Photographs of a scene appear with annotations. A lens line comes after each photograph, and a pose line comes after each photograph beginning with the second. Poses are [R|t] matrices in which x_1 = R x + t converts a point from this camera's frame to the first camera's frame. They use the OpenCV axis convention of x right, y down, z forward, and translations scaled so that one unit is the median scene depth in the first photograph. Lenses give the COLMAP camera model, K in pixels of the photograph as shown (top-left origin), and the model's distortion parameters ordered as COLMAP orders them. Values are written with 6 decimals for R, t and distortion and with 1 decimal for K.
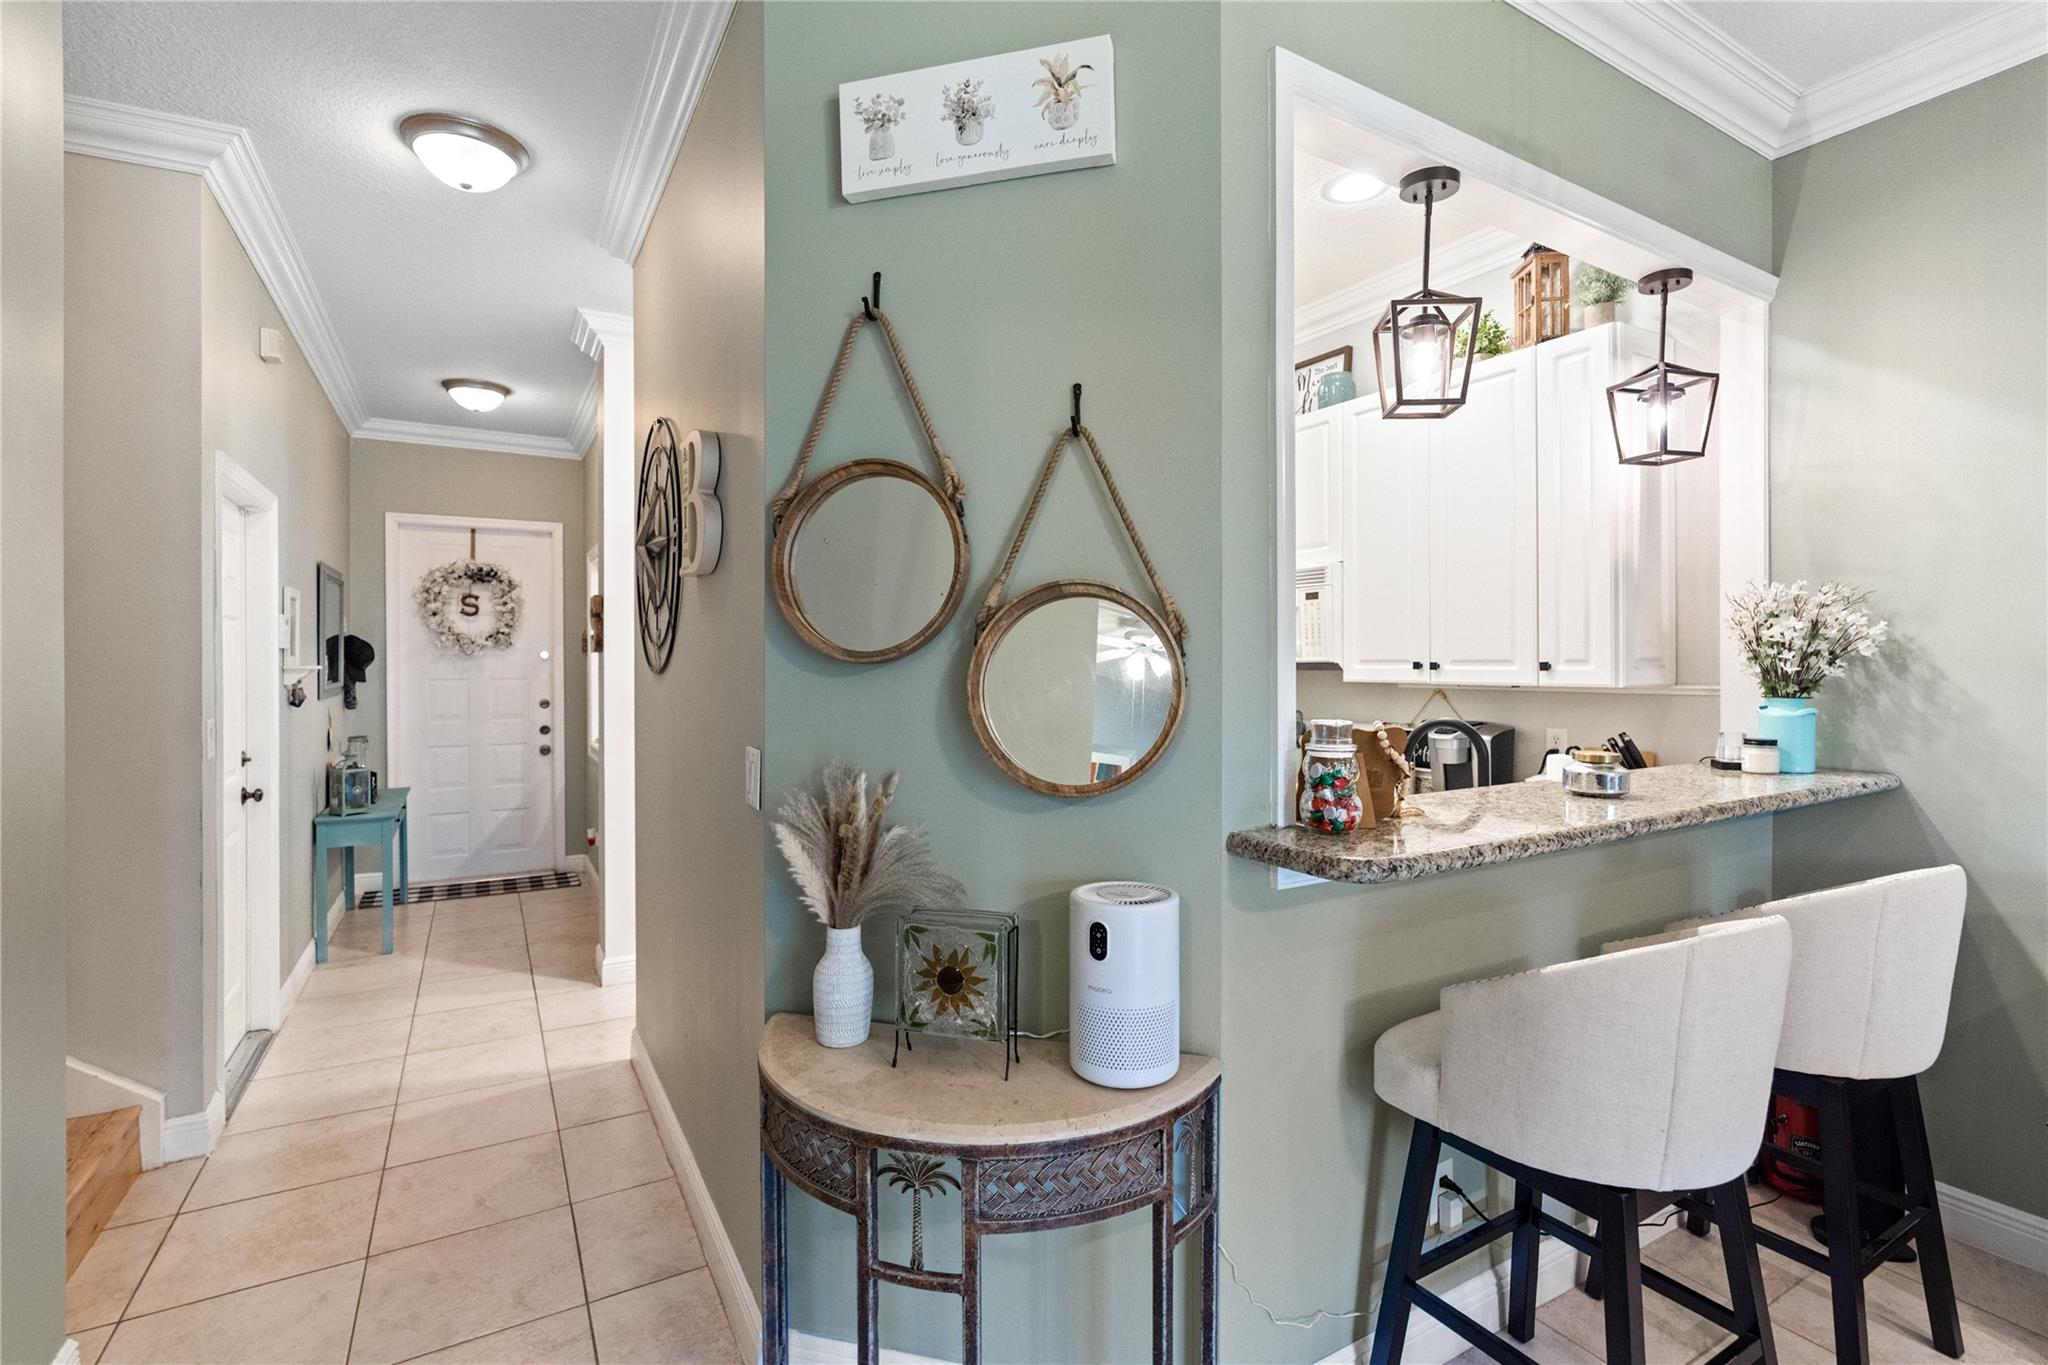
lens RADIAL K [[934.4, 0, 1020.1], [0, 934.4, 664.6], [0, 0, 1]] dist [-0.001911, -0.000070]
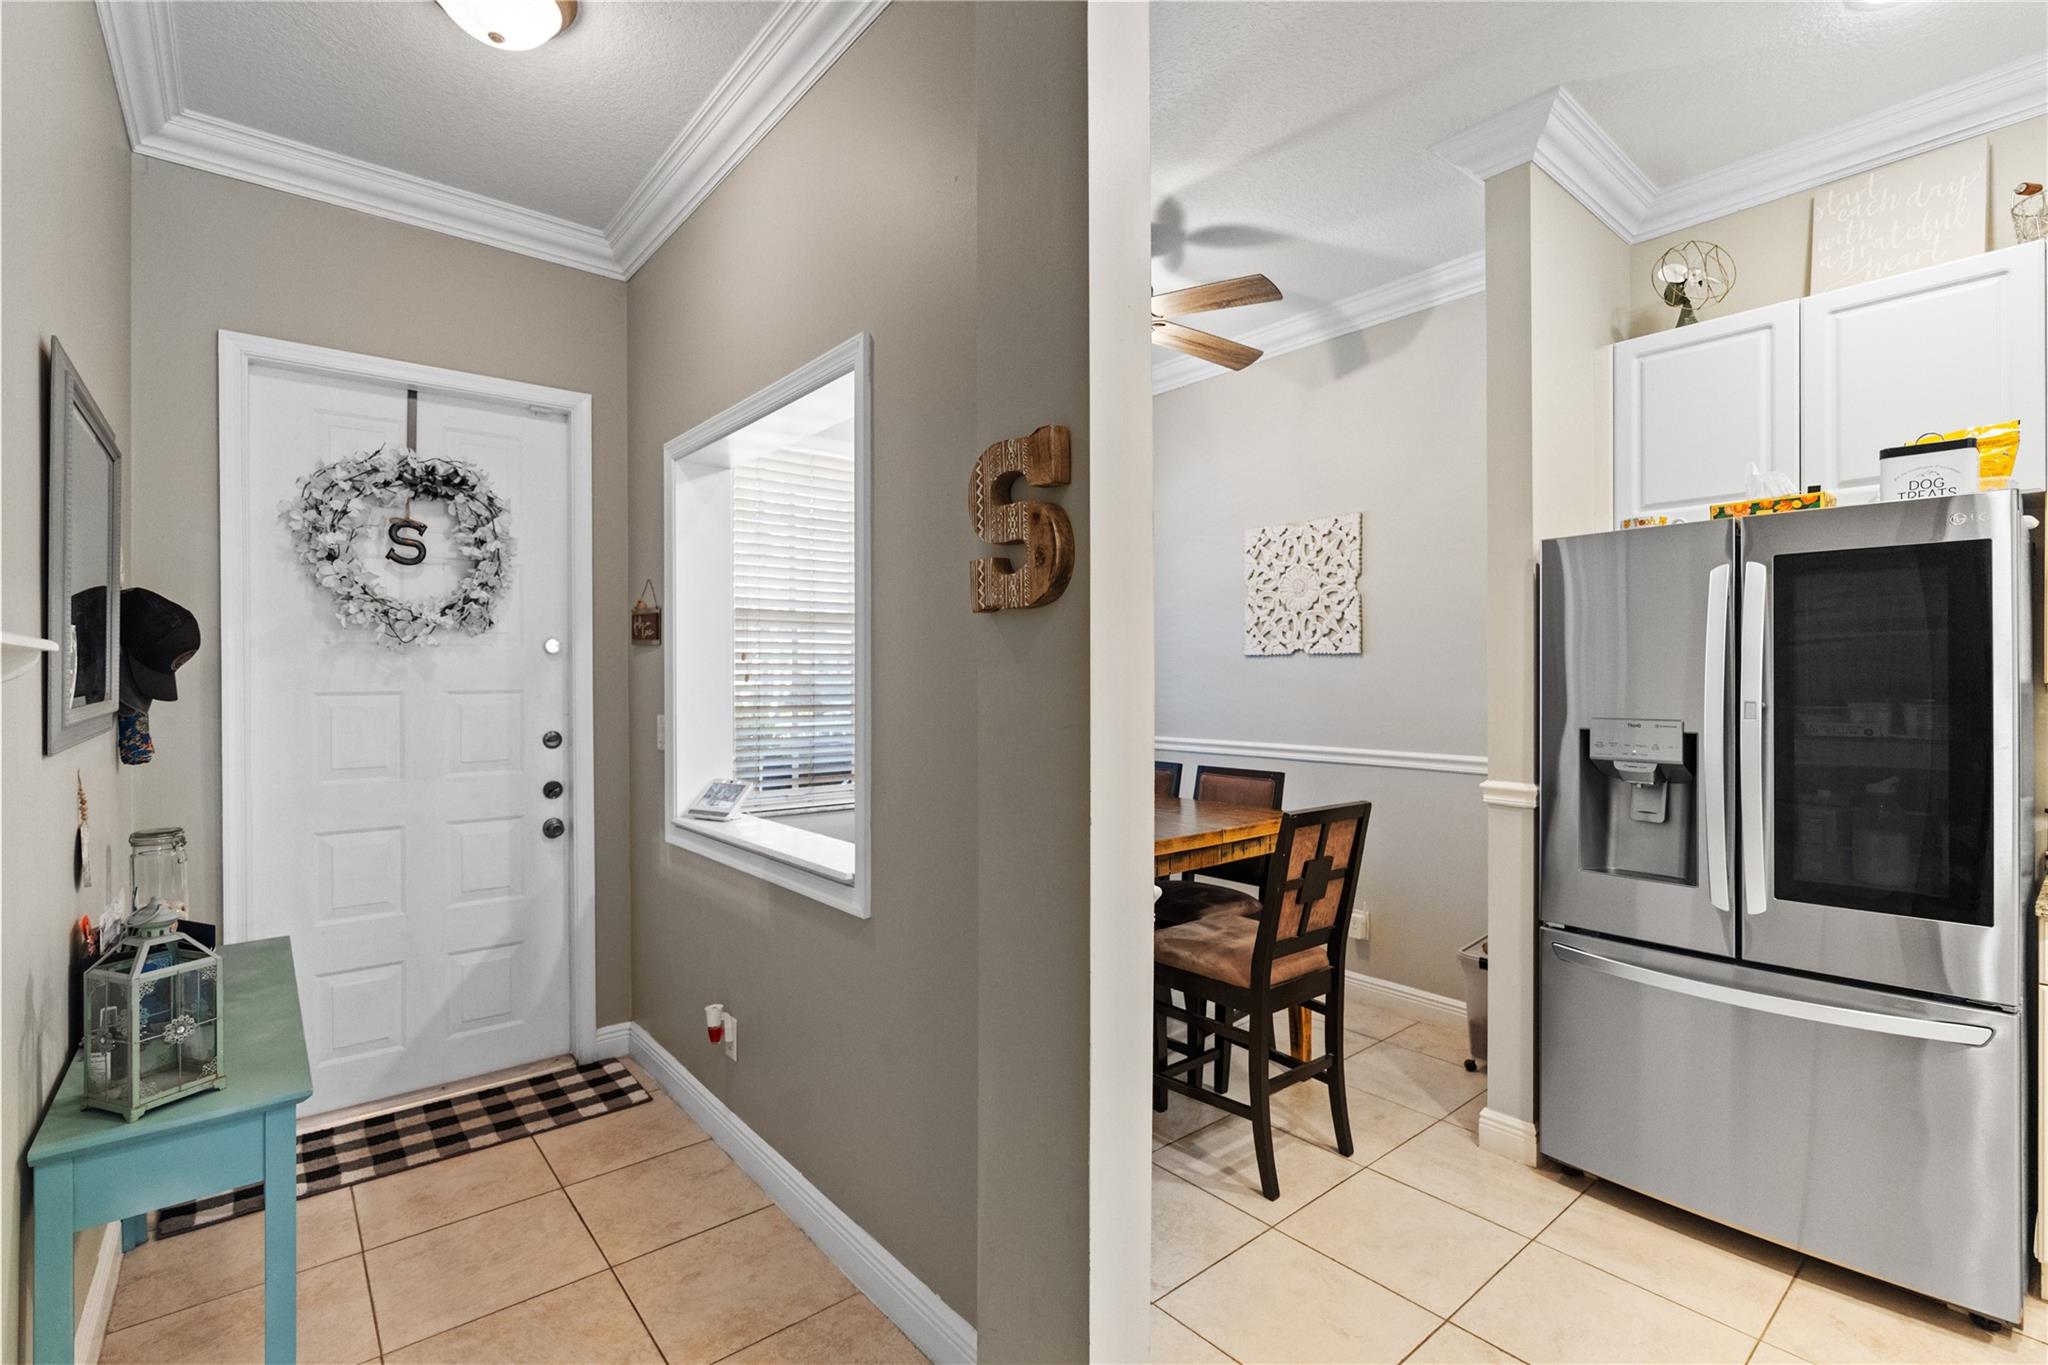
lens RADIAL K [[920.1, 0, 1028.5], [0, 920.1, 676.4], [0, 0, 1]] dist [-0.003513, 0.000066]
pose [[0.985474, 0.000054, 0.169824, -0.354952], [-0.000036, 1.000000, -0.000113, 0.007017], [-0.169824, 0.000105, 0.985474, 0.475699]]
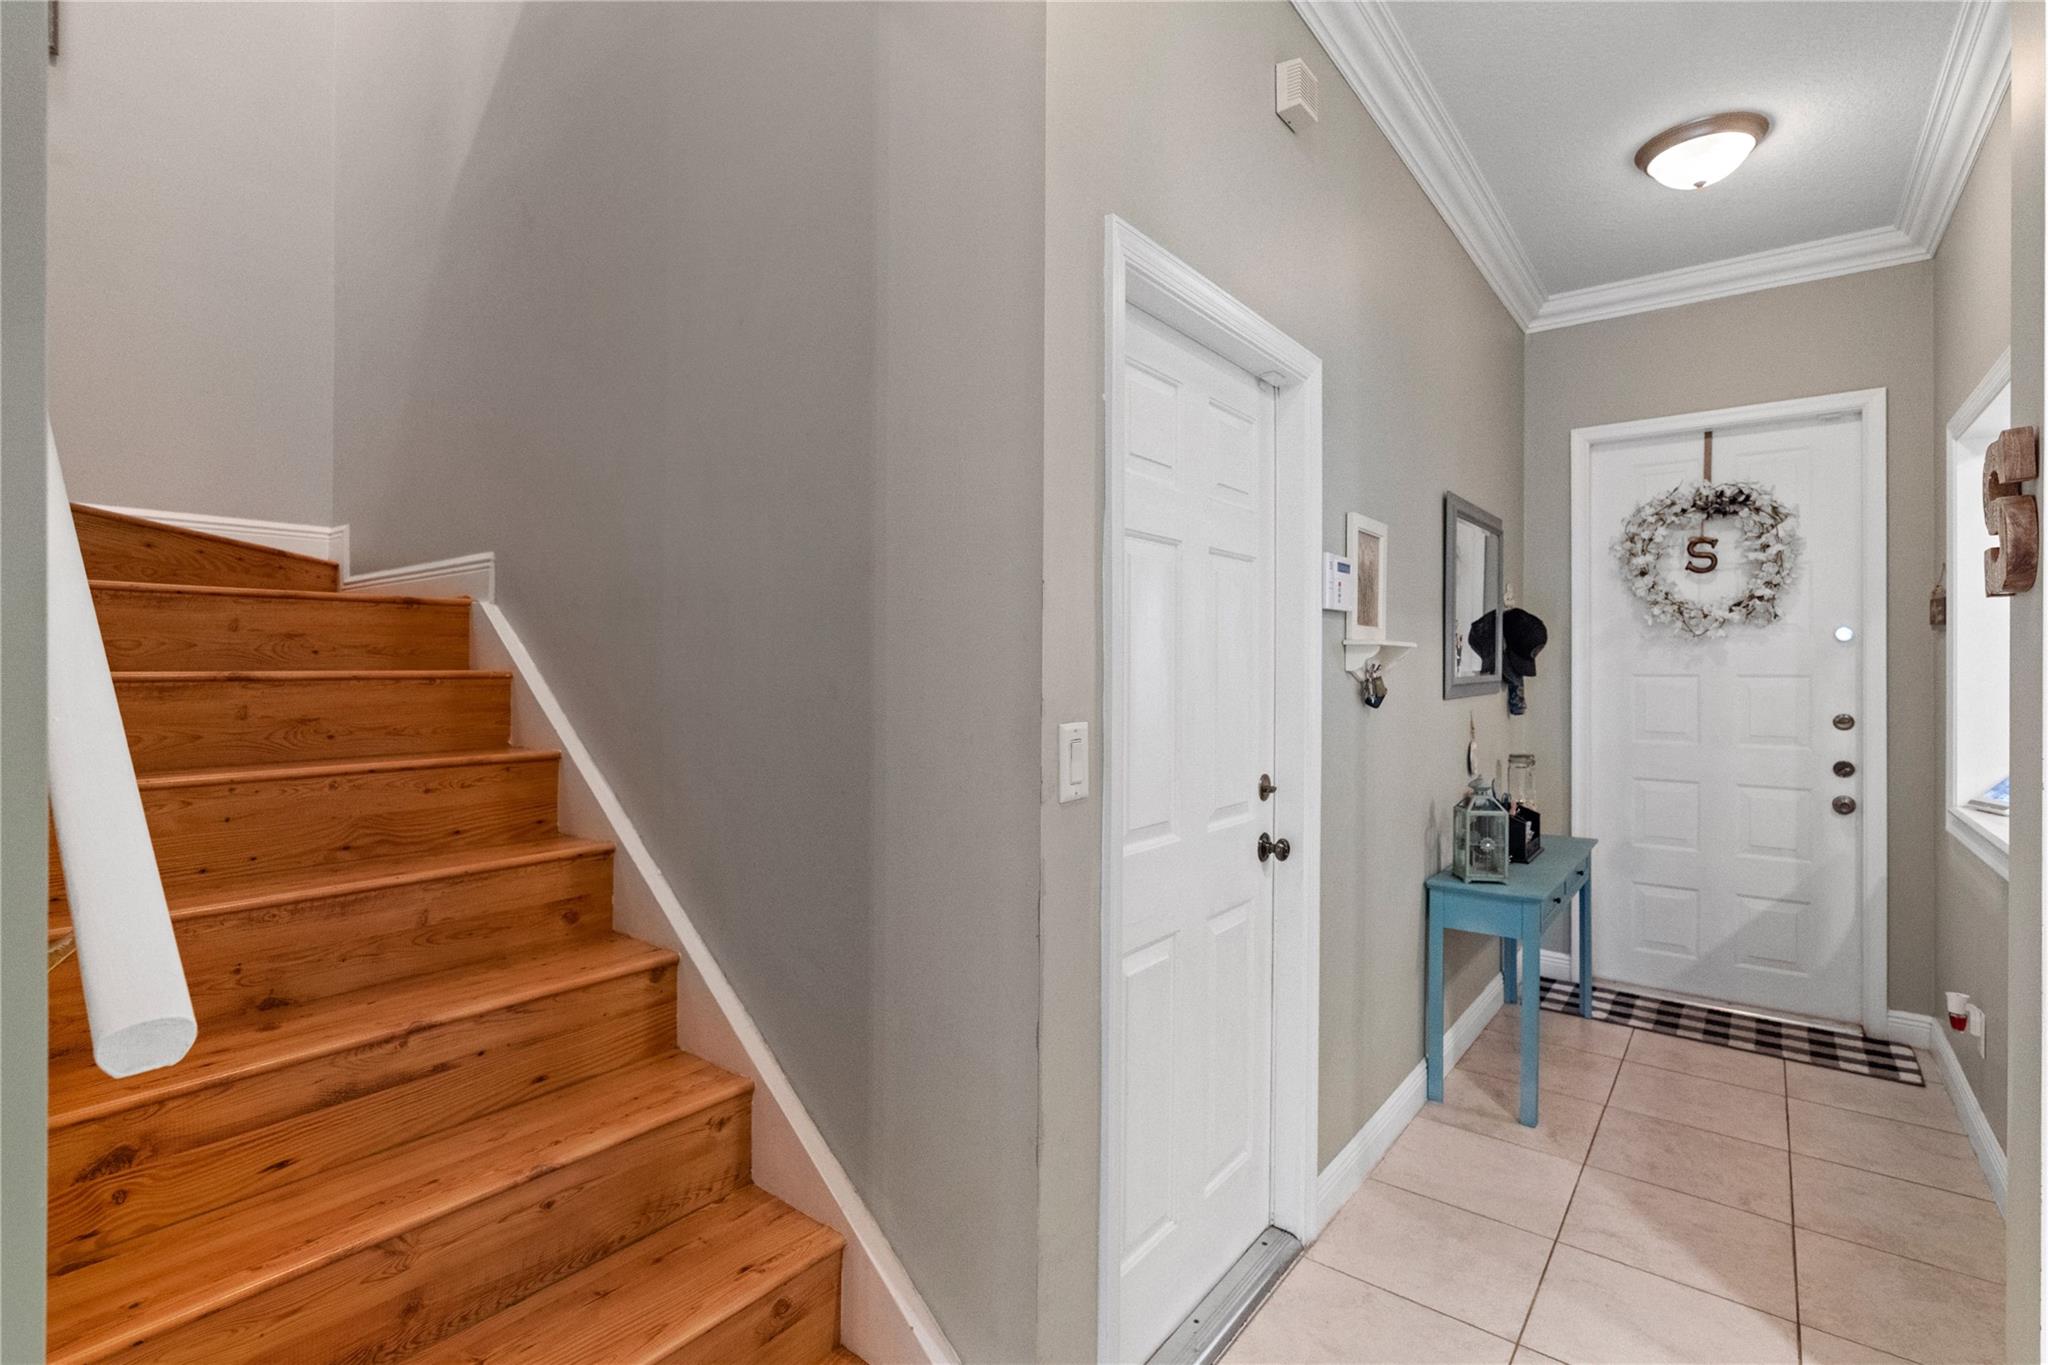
lens RADIAL K [[945.2, 0, 1015.4], [0, 945.2, 669.7], [0, 0, 1]] dist [-0.002959, 0.000194]
pose [[0.368387, 0.005131, -0.929658, -0.179765], [-0.005830, 0.999978, 0.003209, 0.012684], [0.929654, 0.004238, 0.368409, 0.355935]]
